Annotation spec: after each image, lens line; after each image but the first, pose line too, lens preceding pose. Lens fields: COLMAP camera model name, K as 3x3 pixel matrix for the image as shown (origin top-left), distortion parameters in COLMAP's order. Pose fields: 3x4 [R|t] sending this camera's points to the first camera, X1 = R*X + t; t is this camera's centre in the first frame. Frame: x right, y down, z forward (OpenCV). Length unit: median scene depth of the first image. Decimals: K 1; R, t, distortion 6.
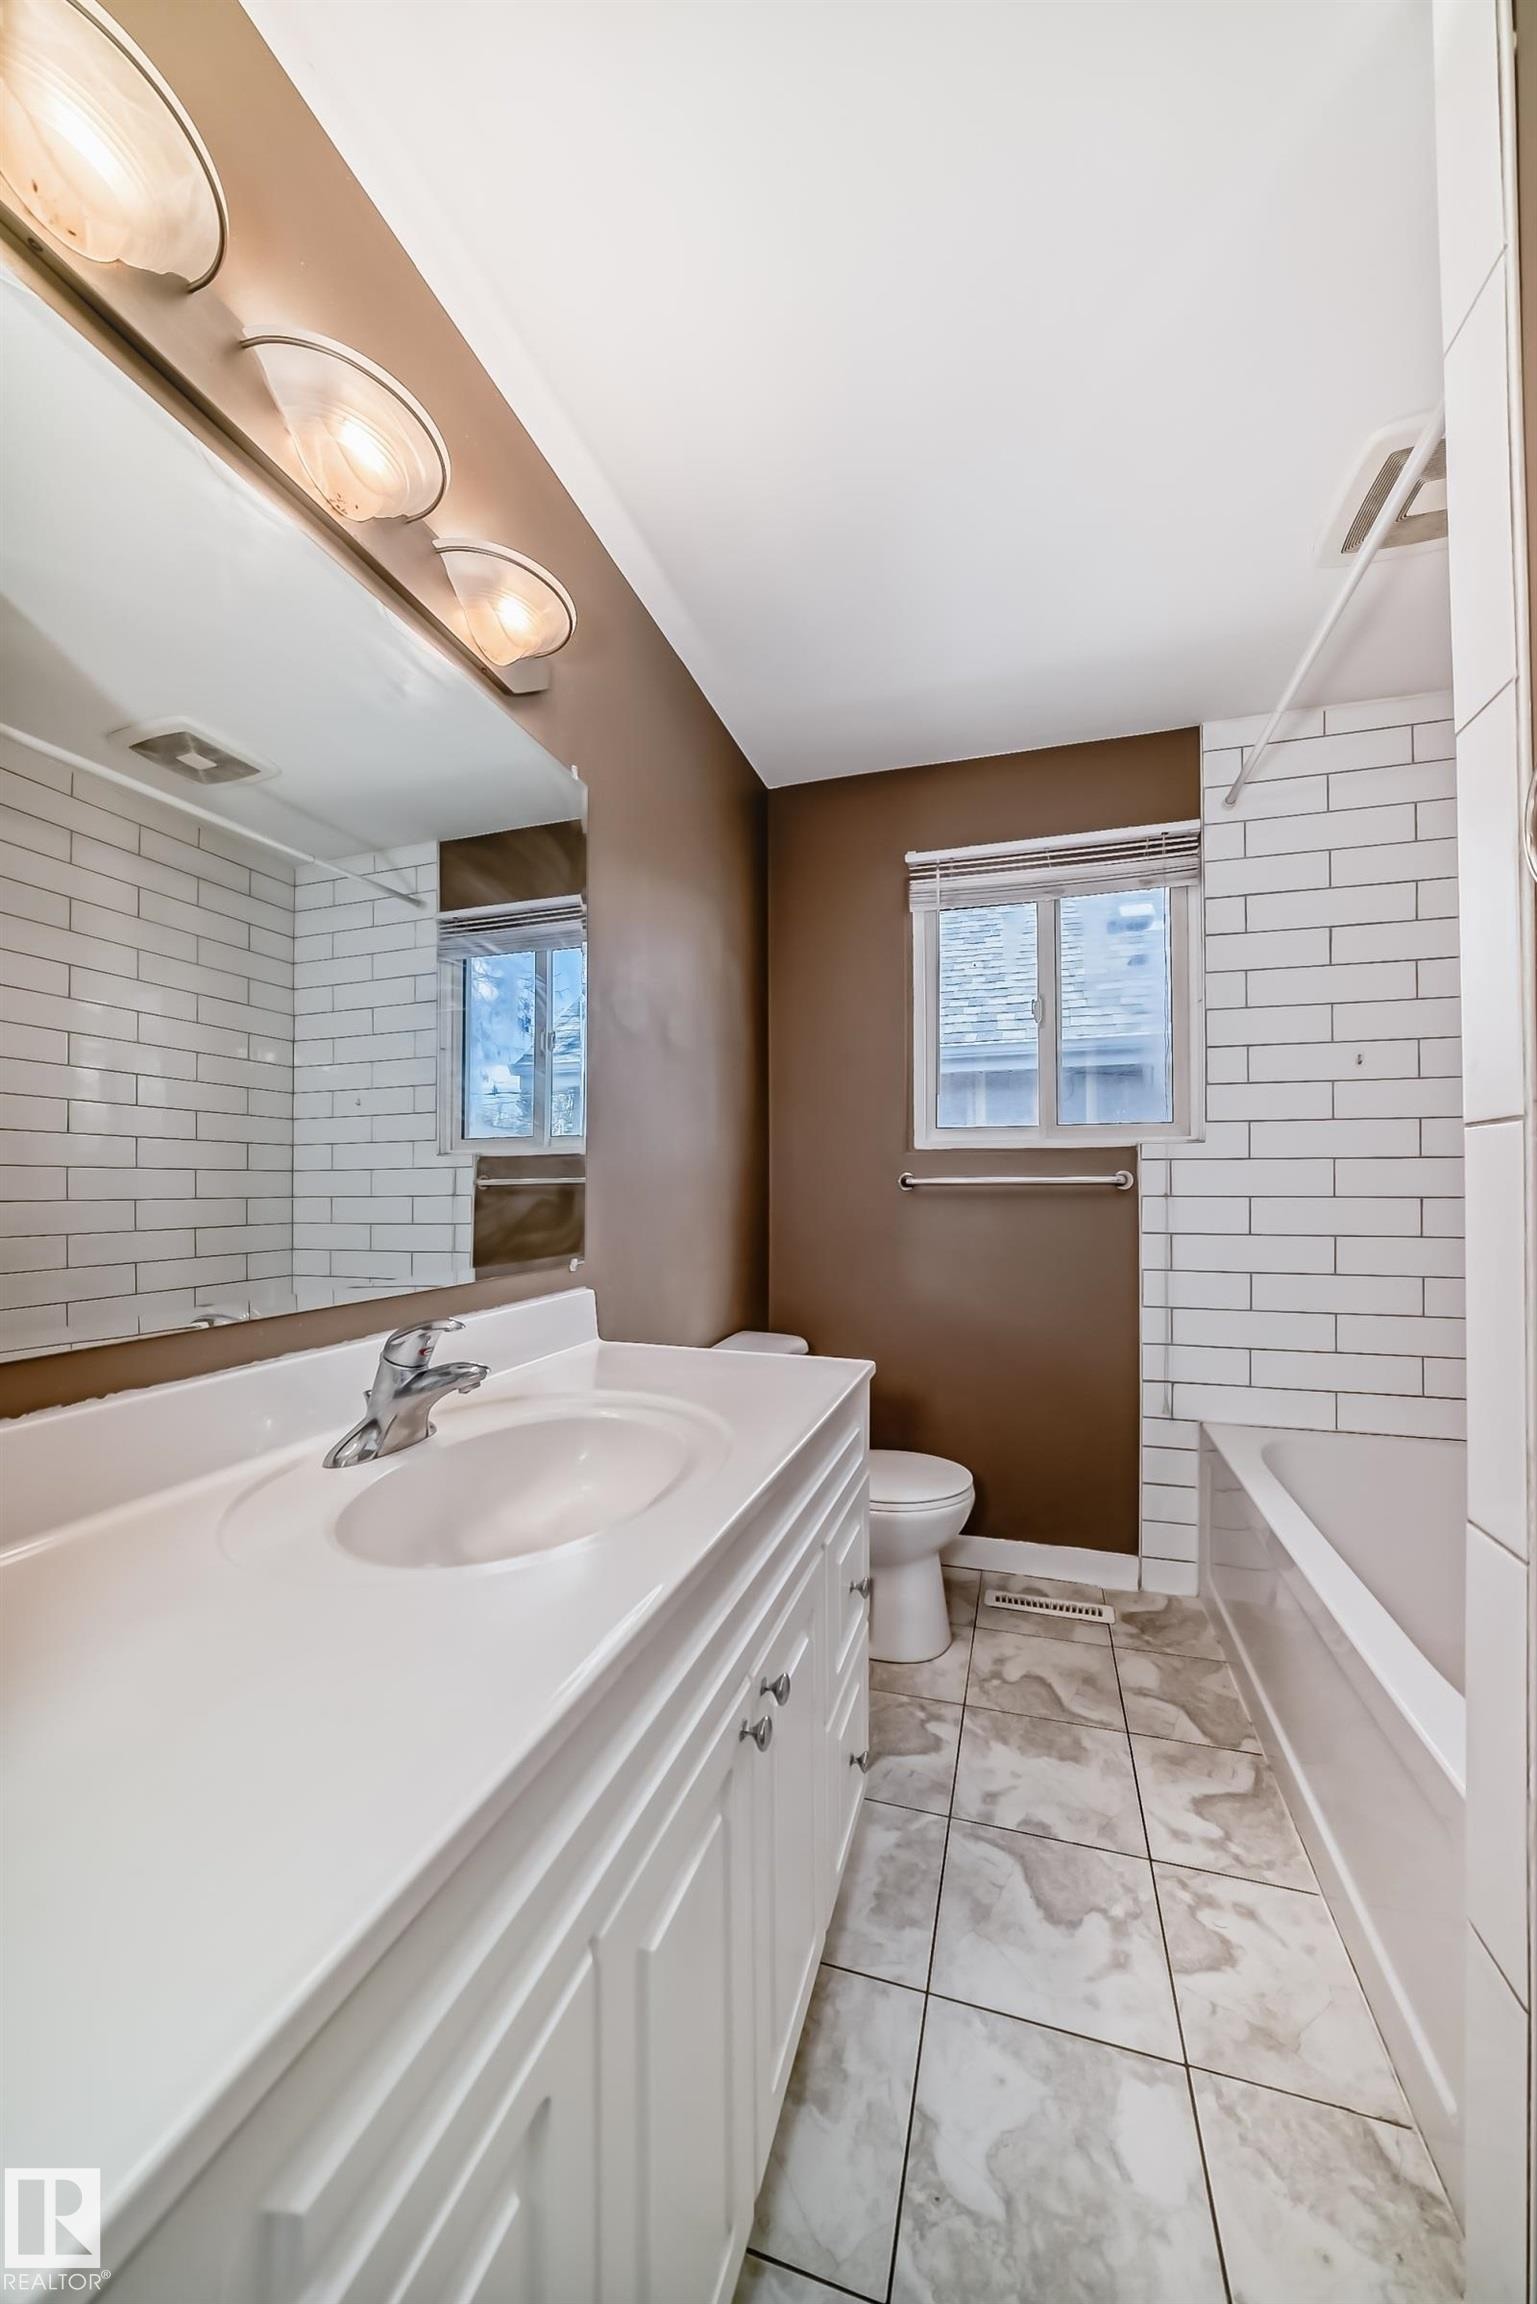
lens RADIAL K [[877.9, 0, 759.0], [0, 877.9, 1168.0], [0, 0, 1]] dist [-0.021639, 0.005870]
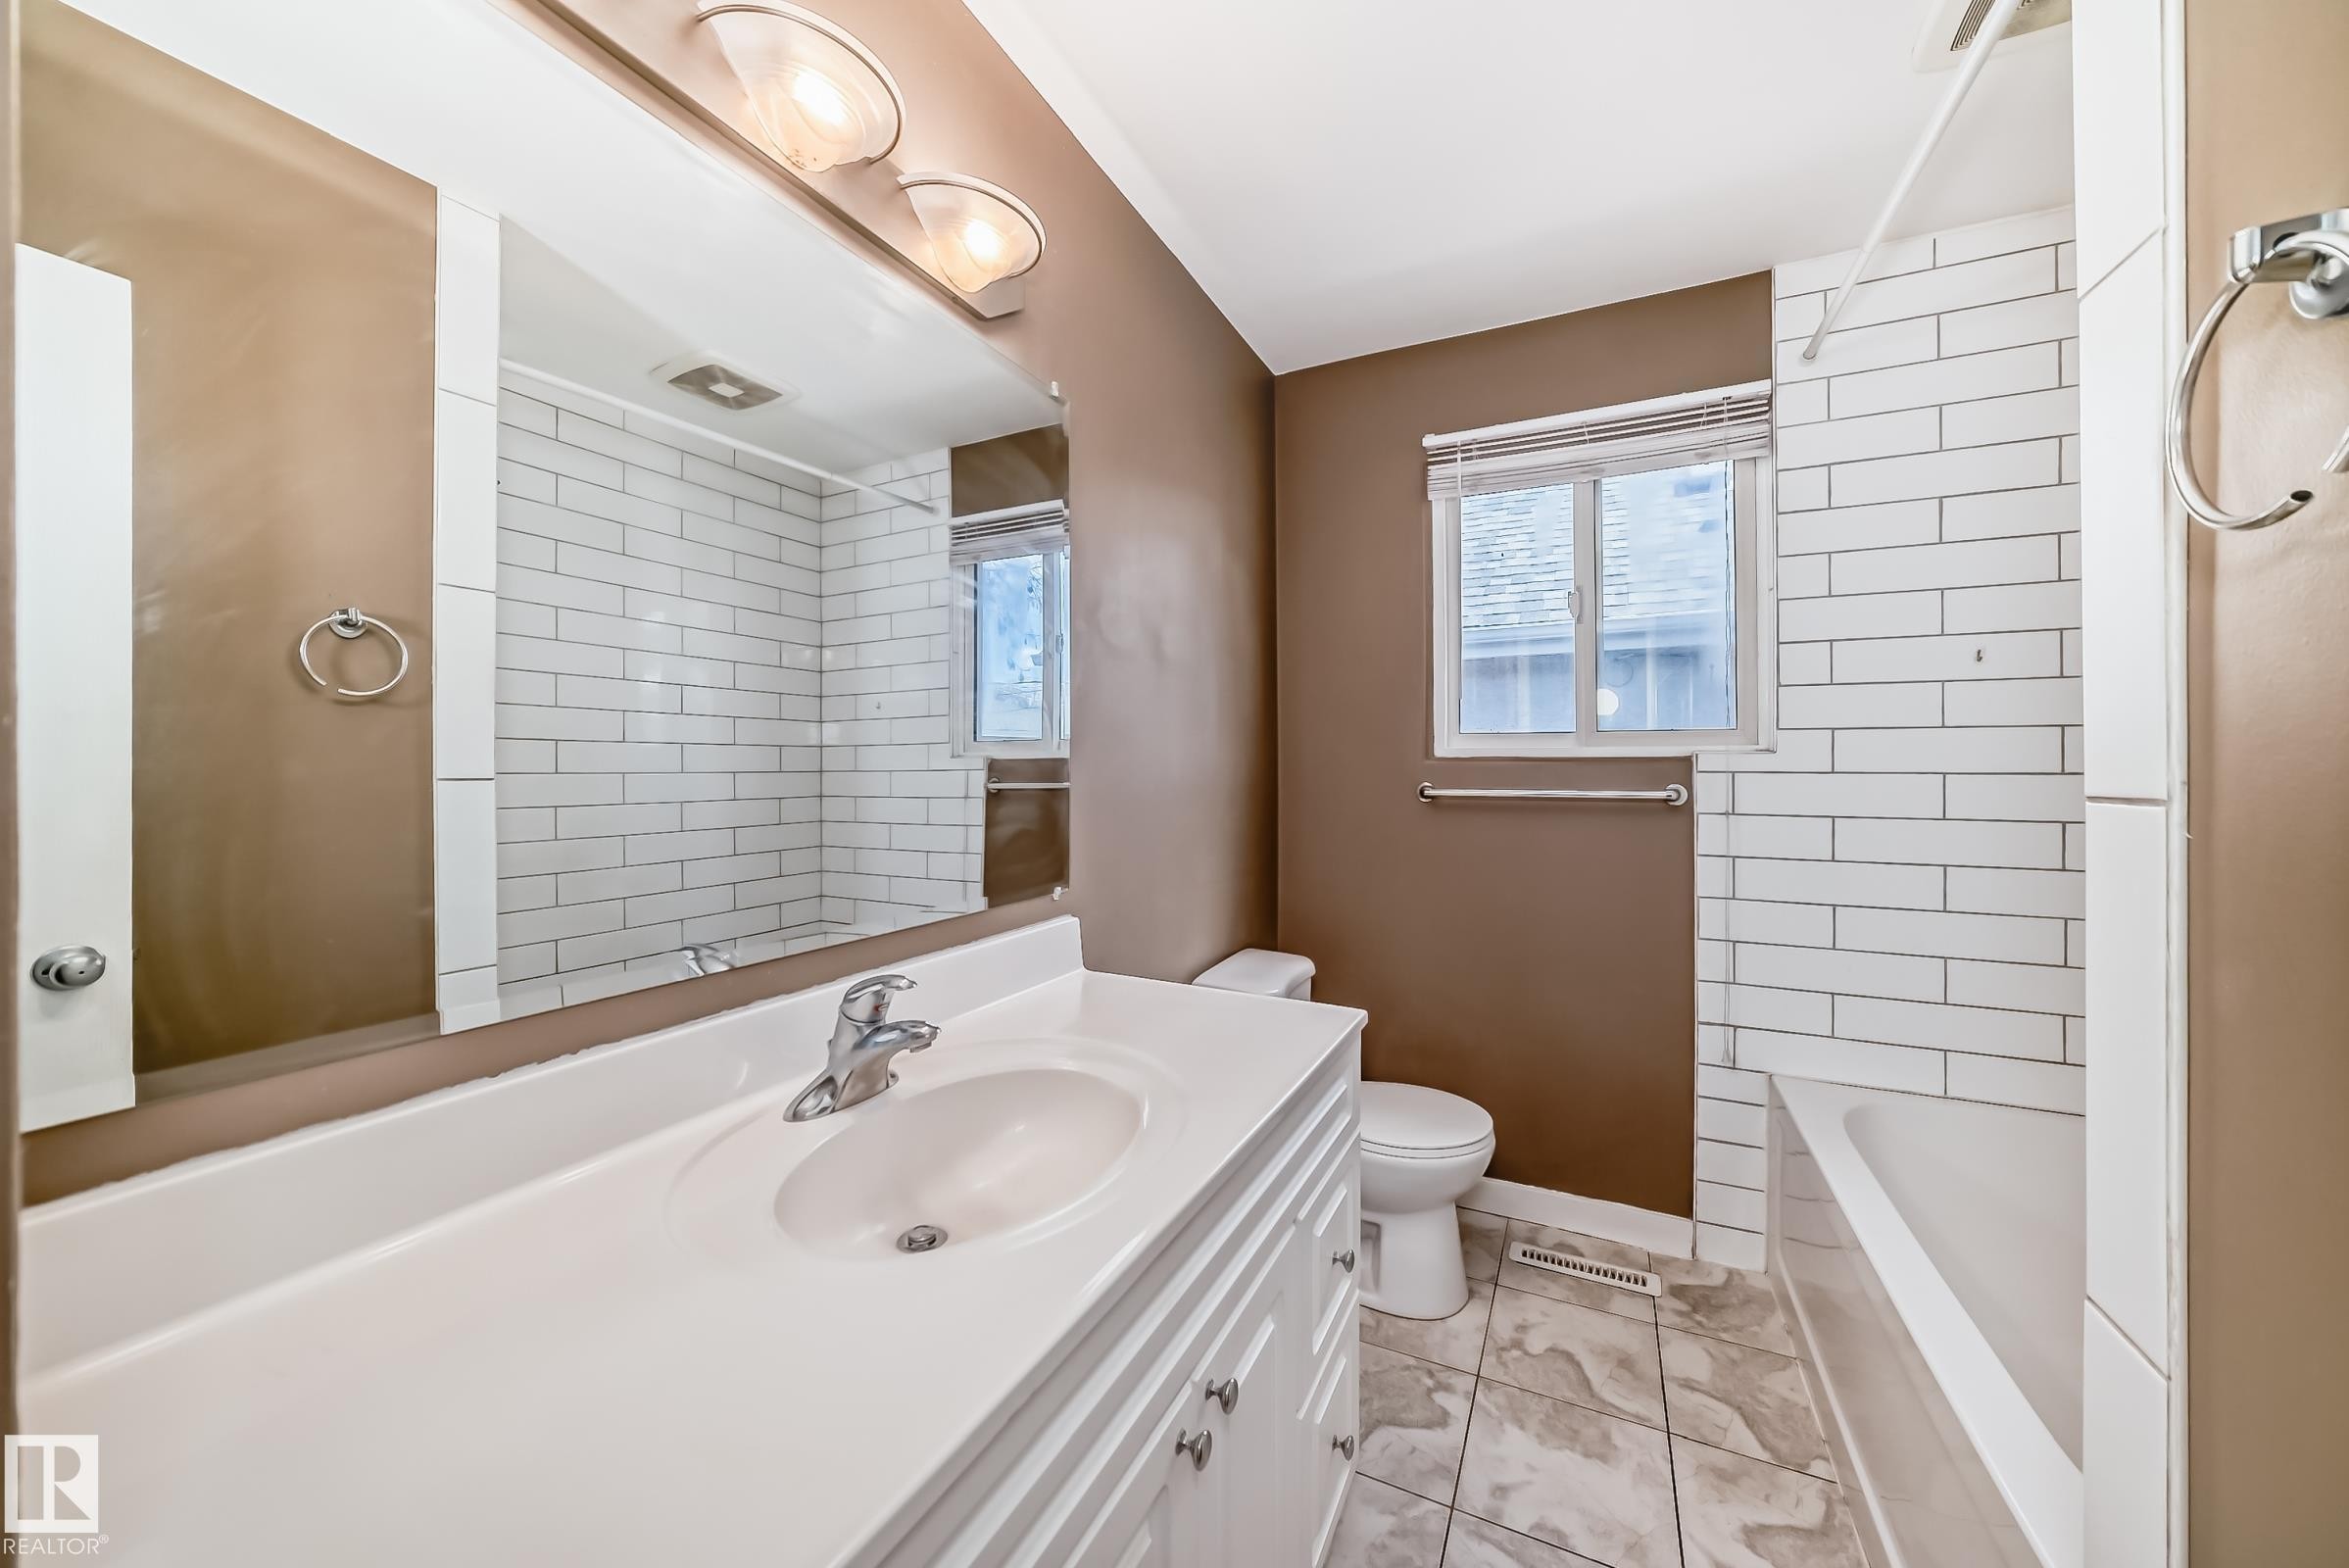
lens RADIAL K [[895.1, 0, 1135.2], [0, 895.1, 759.3], [0, 0, 1]] dist [-0.021639, 0.005870]
pose [[0.984735, -0.003660, -0.174021, 0.049259], [0.005519, 0.999933, 0.010205, -0.048445], [0.173971, -0.011010, 0.984689, 0.029482]]
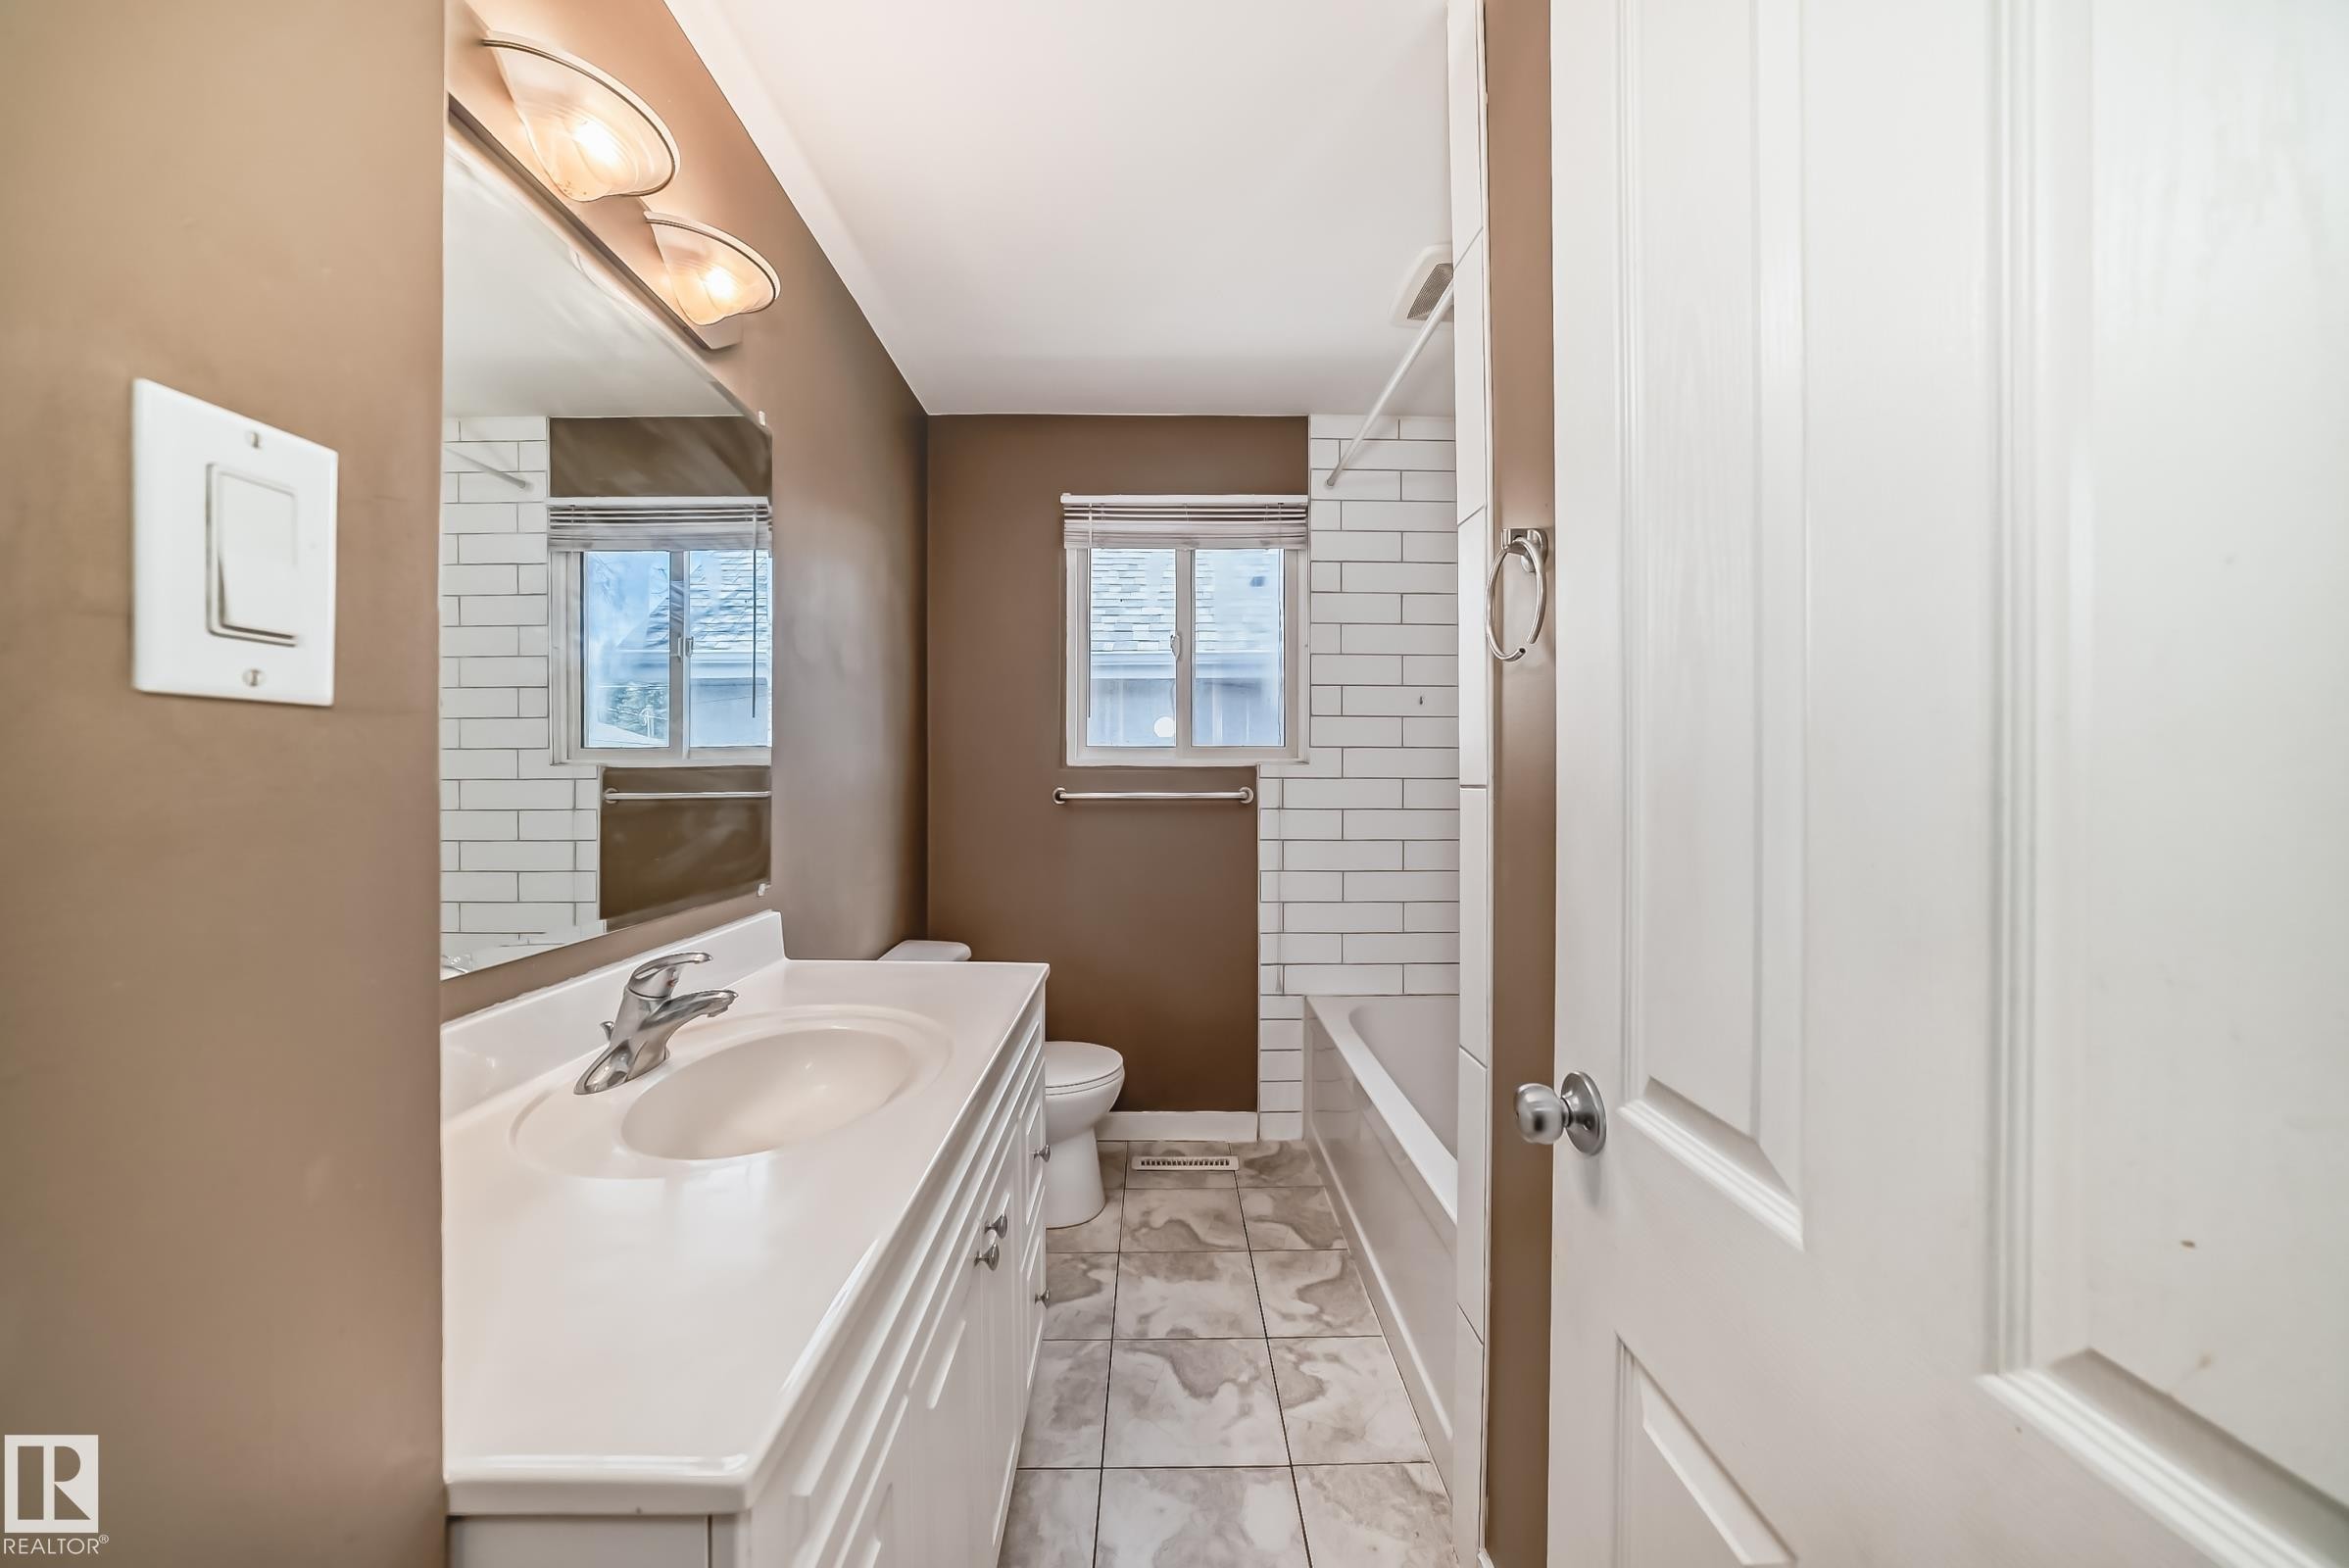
lens RADIAL K [[895.1, 0, 1164.0], [0, 895.1, 771.7], [0, 0, 1]] dist [-0.021639, 0.005870]
pose [[0.953461, -0.000227, 0.301517, -0.072562], [-0.003387, 0.999929, 0.011463, -0.044450], [-0.301498, -0.011951, 0.953392, -0.160673]]
